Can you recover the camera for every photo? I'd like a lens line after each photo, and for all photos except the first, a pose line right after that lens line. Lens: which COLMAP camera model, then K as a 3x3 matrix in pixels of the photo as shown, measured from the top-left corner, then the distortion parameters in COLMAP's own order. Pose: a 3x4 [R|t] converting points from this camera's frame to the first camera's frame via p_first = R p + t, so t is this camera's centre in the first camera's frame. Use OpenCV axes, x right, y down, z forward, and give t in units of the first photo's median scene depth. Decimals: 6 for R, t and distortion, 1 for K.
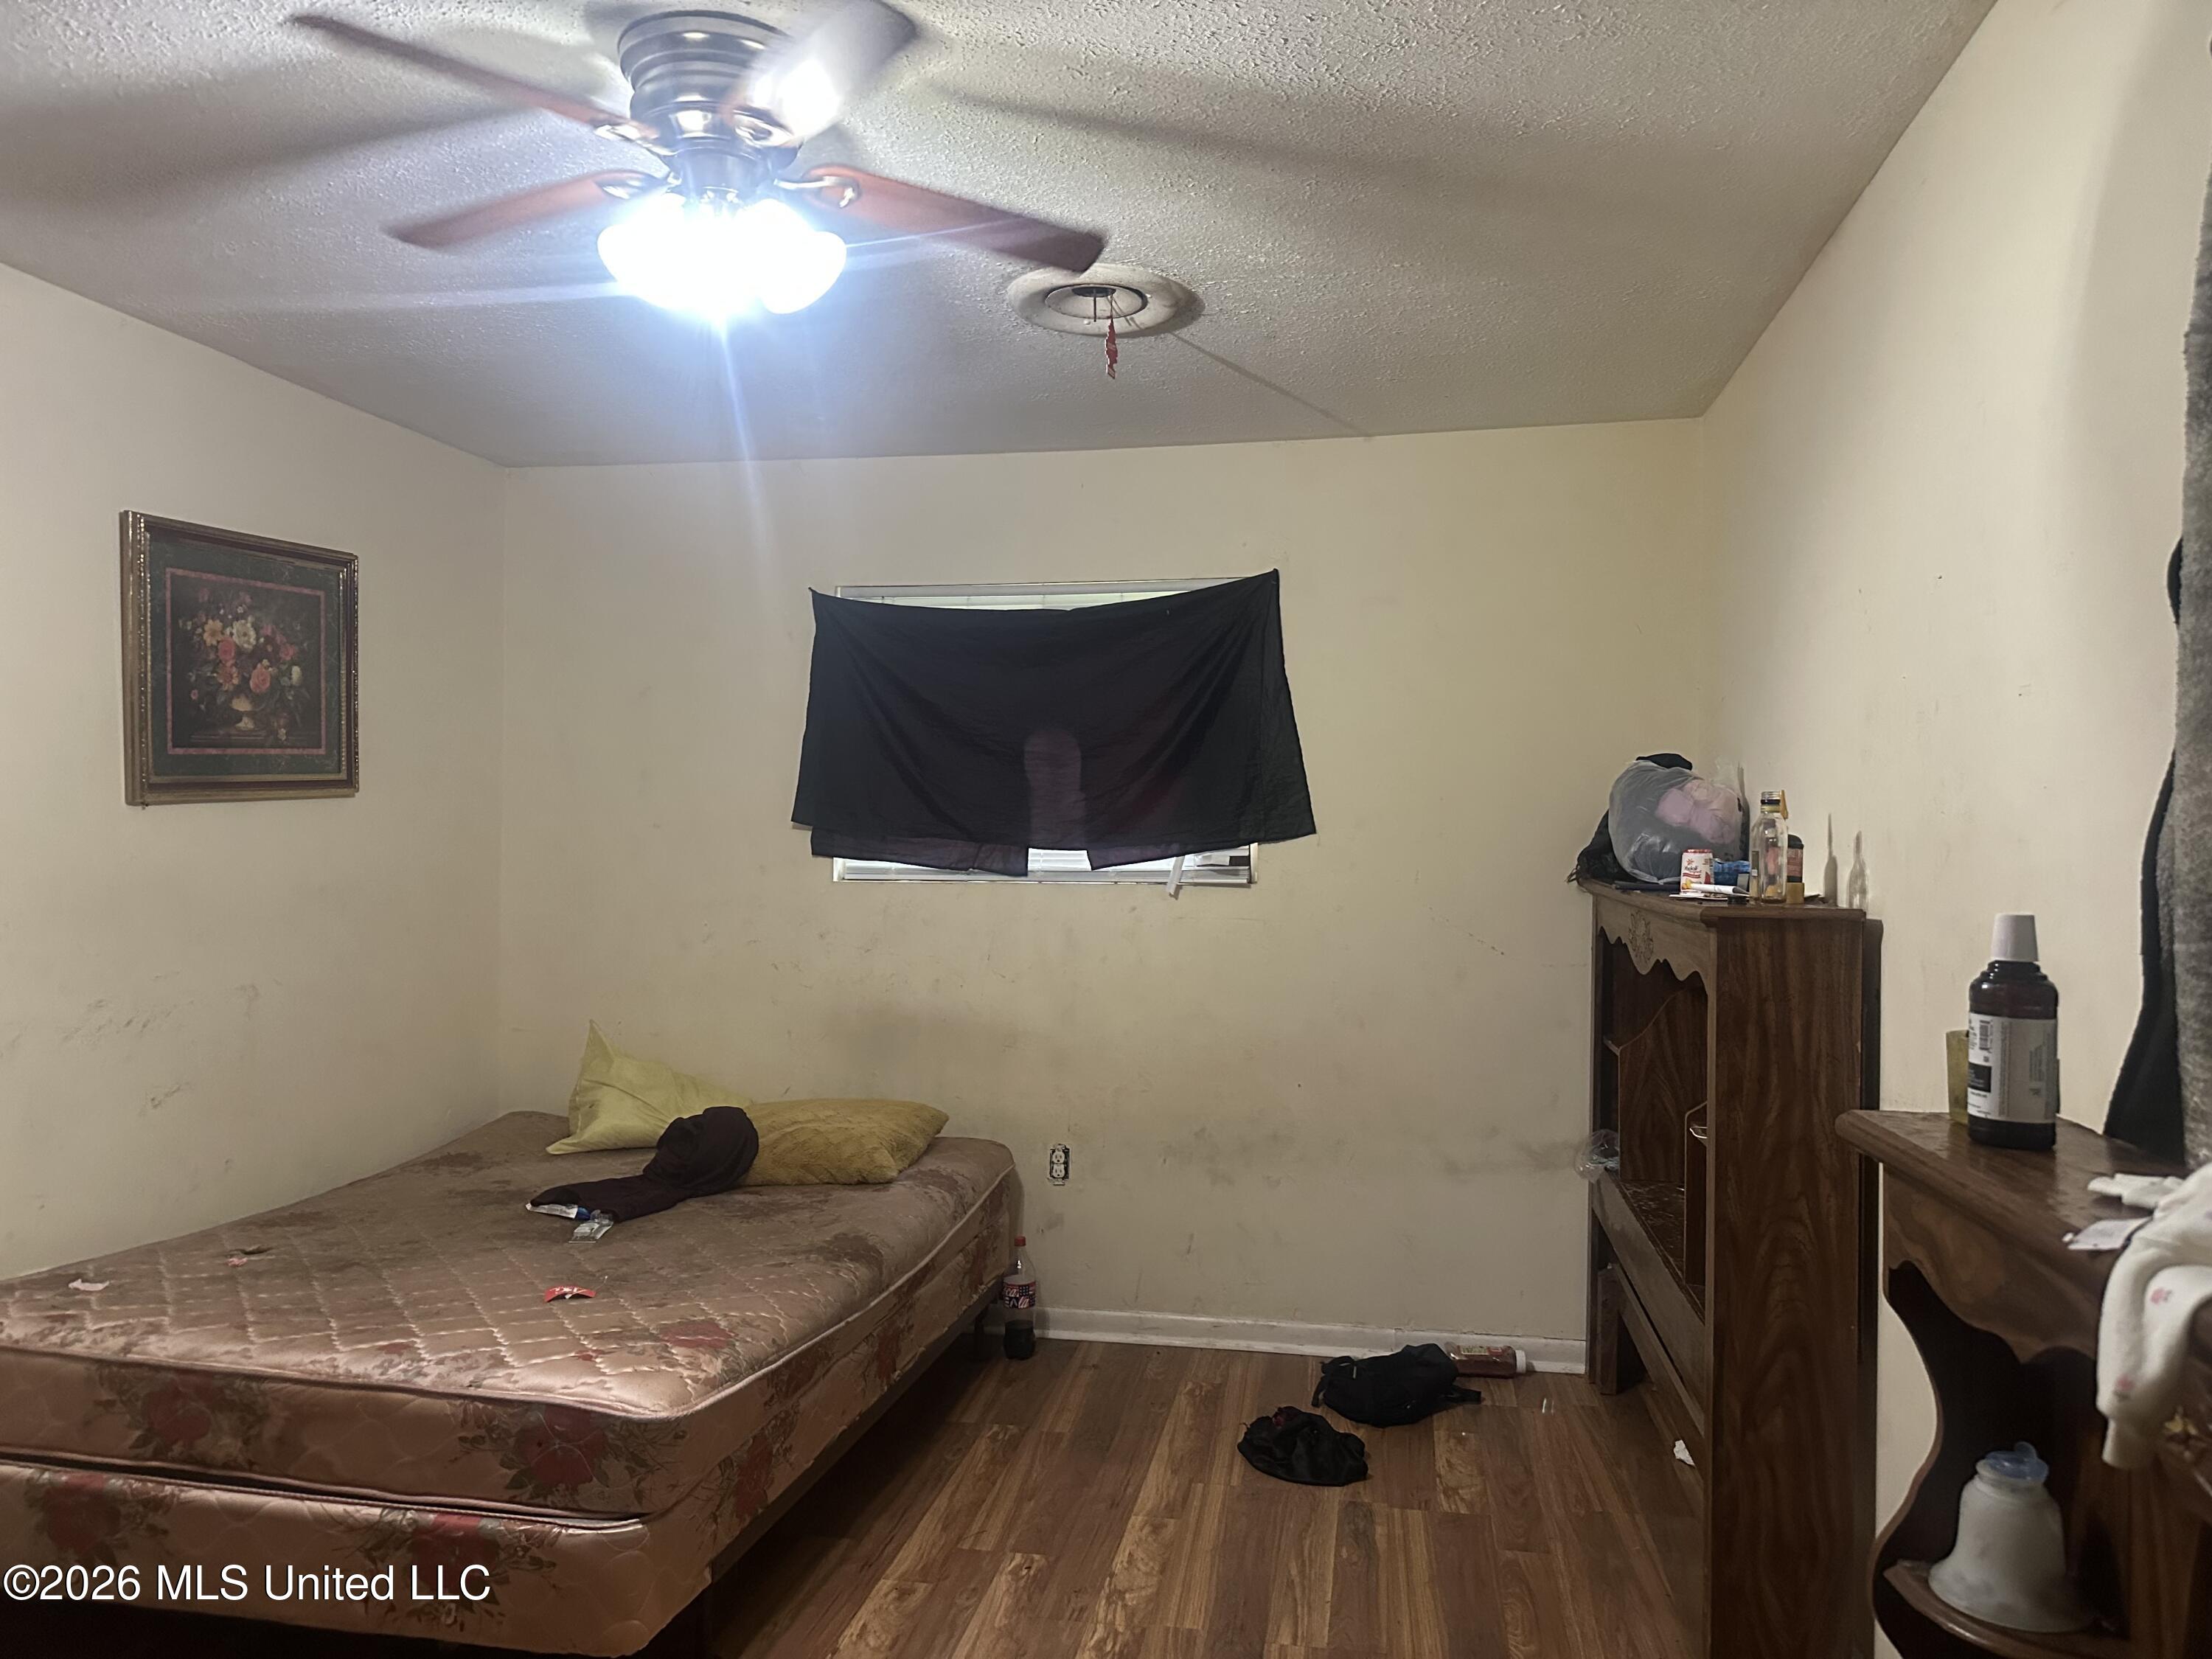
lens RADIAL K [[1568.6, 0, 1089.2], [0, 1568.6, 829.2], [0, 0, 1]] dist [0.034848, -0.043451]
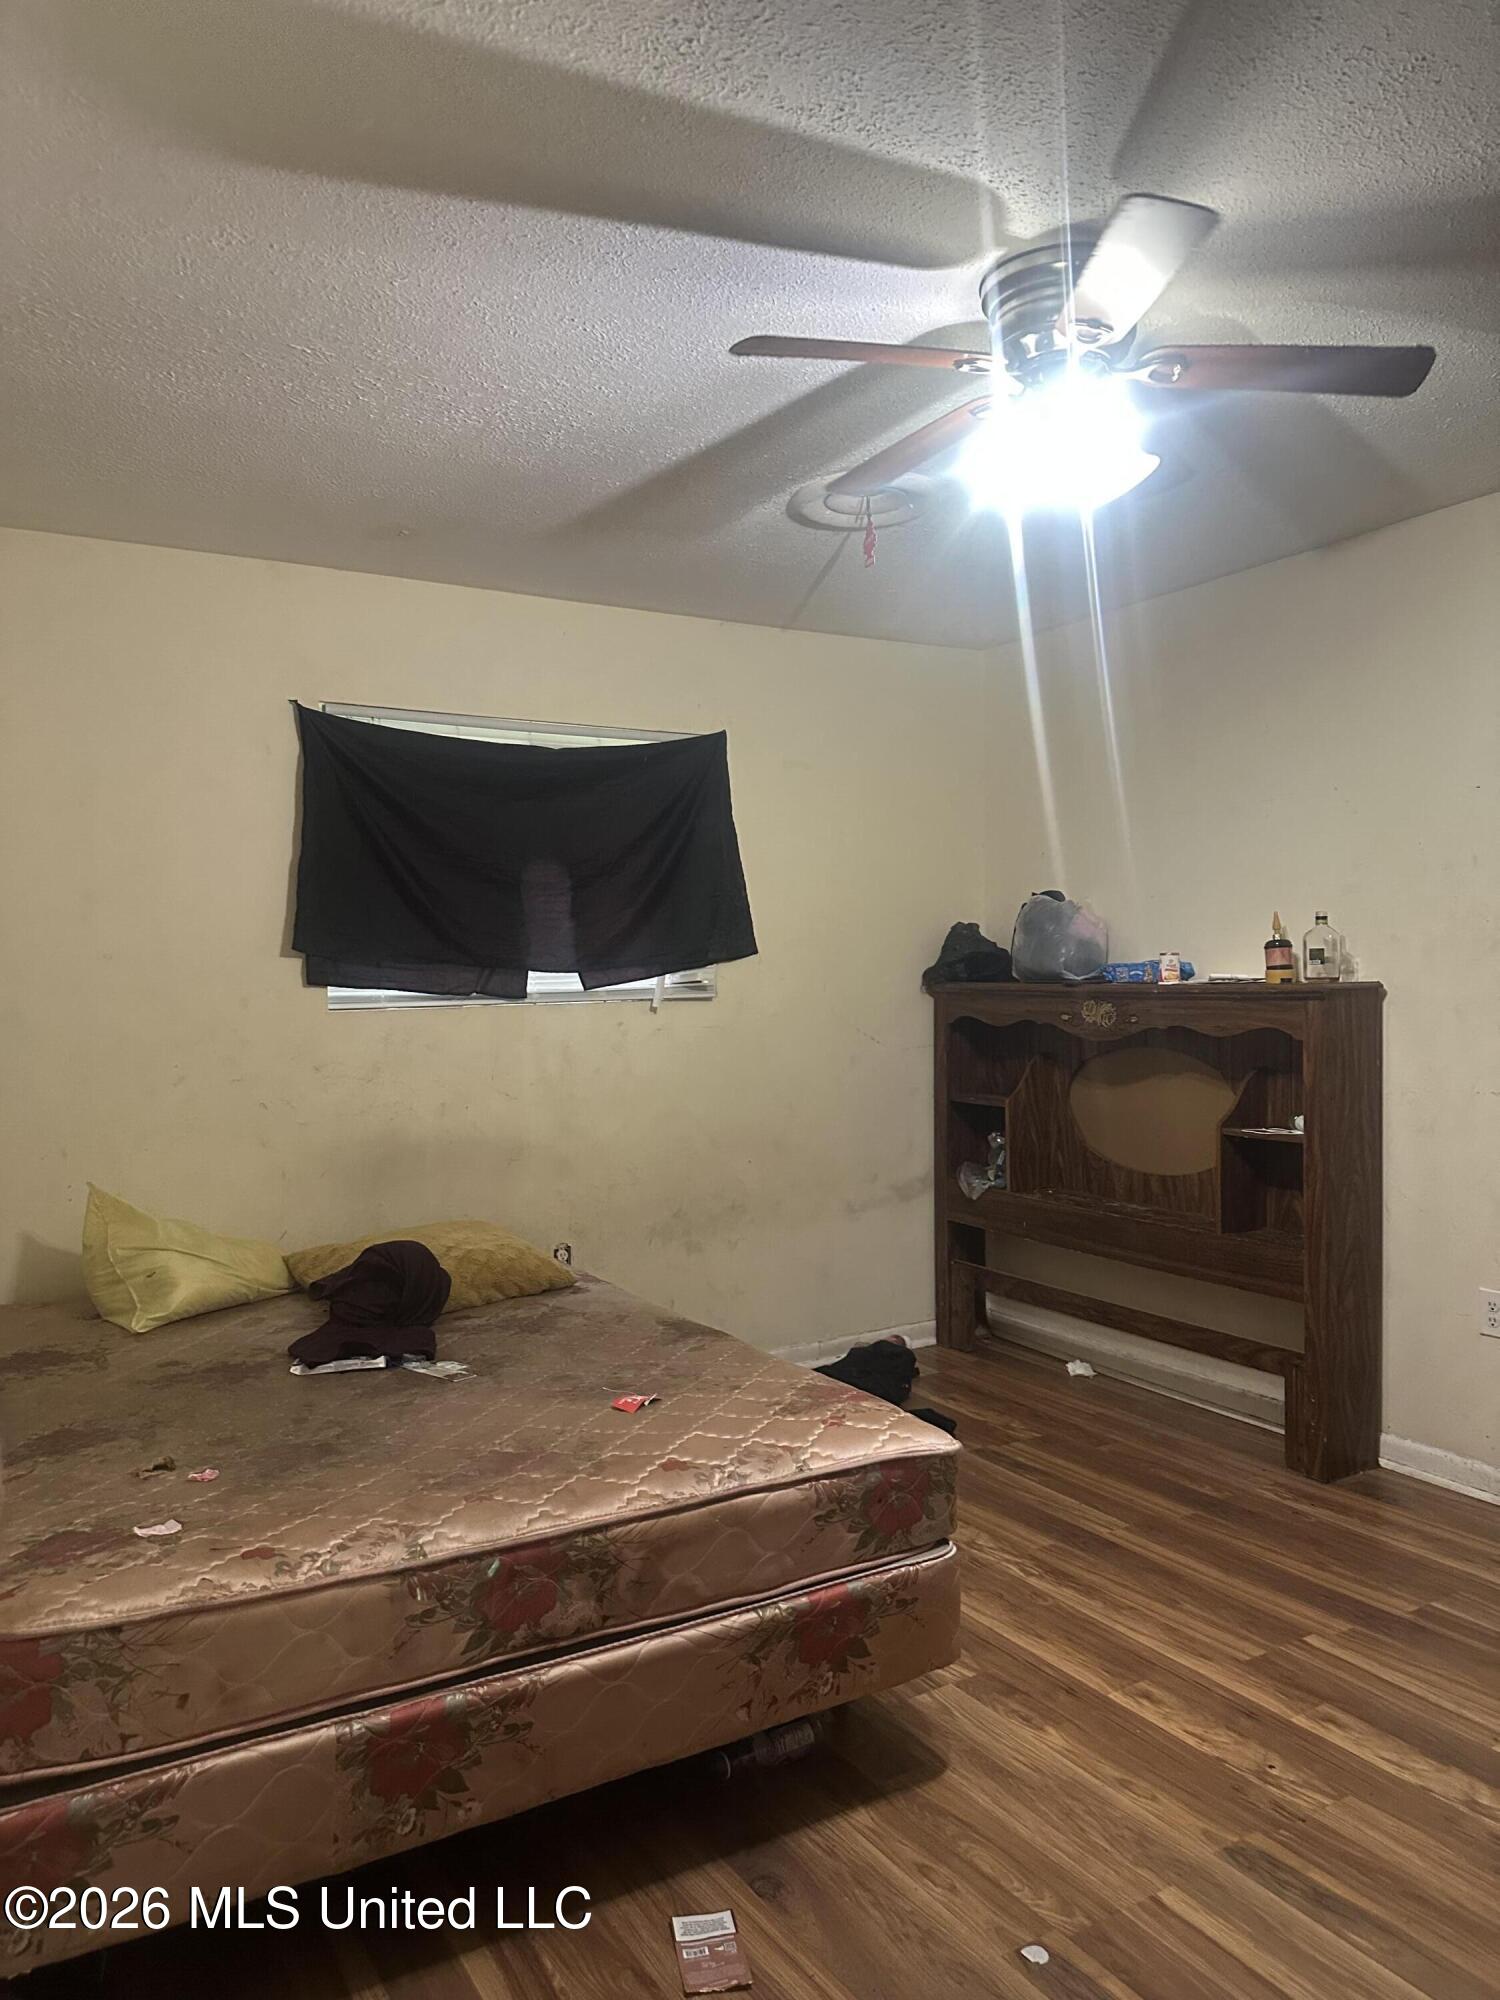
lens RADIAL K [[1418.3, 0, 764.3], [0, 1418.3, 1010.4], [0, 0, 1]] dist [0.034848, -0.043451]
pose [[0.746343, -0.041930, 0.664240, -0.859471], [0.022576, 0.999034, 0.037698, 0.008281], [-0.665179, -0.013140, 0.746568, 0.262081]]
